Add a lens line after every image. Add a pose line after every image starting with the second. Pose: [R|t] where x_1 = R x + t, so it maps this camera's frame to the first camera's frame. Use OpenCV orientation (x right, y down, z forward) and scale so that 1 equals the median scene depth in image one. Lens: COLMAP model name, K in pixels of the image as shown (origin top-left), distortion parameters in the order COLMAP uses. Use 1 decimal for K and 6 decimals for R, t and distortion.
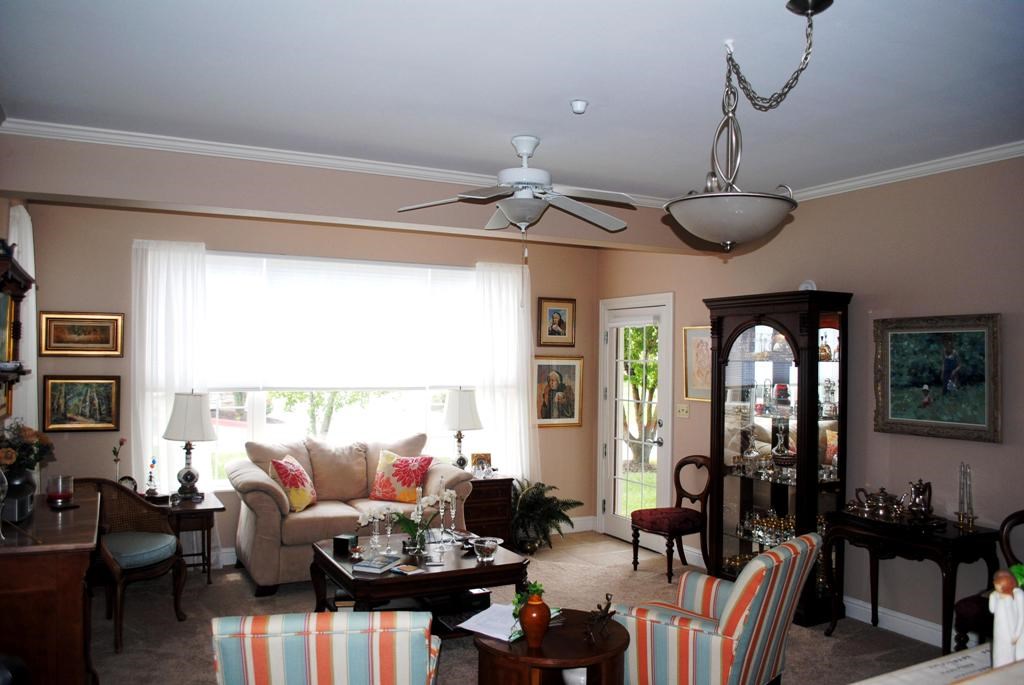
lens RADIAL K [[805.7, 0, 510.6], [0, 805.7, 346.6], [0, 0, 1]] dist [-0.086500, 0.010413]
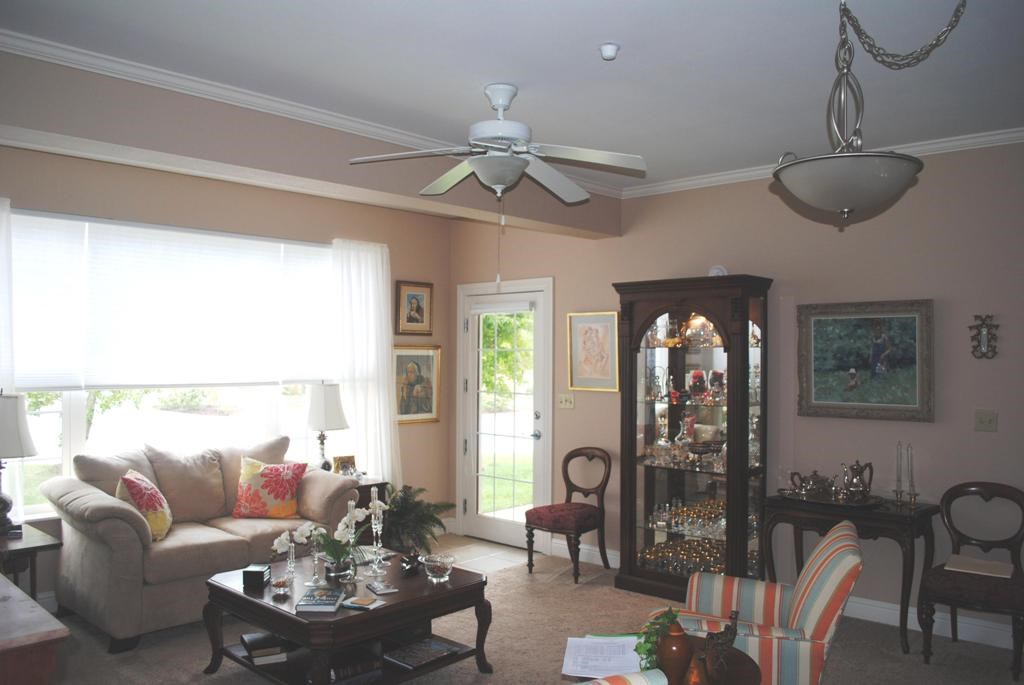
lens RADIAL K [[805.7, 0, 511.3], [0, 805.7, 347.5], [0, 0, 1]] dist [-0.086500, 0.010413]
pose [[0.941070, -0.005362, 0.338169, -0.195257], [0.002726, 0.999962, 0.008270, 0.009009], [-0.338200, -0.006860, 0.941049, 0.139010]]
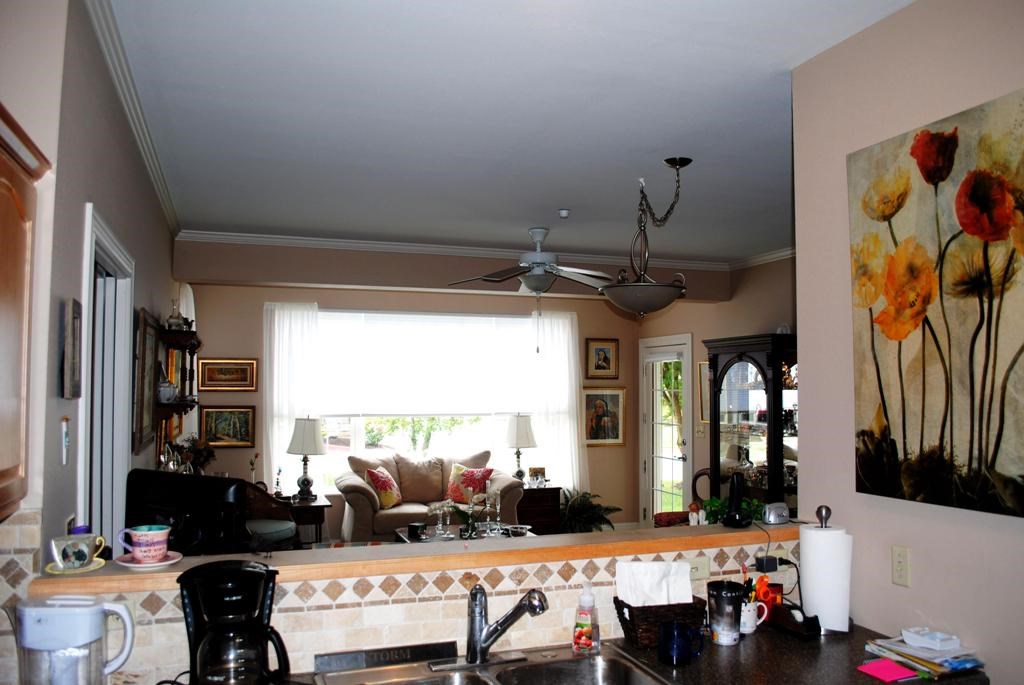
lens RADIAL K [[805.7, 0, 506.7], [0, 805.7, 345.5], [0, 0, 1]] dist [-0.086500, 0.010413]
pose [[0.989307, -0.017906, -0.144748, 0.119426], [0.012403, 0.999169, -0.038832, -0.006644], [0.145323, 0.036622, 0.988706, -0.269795]]
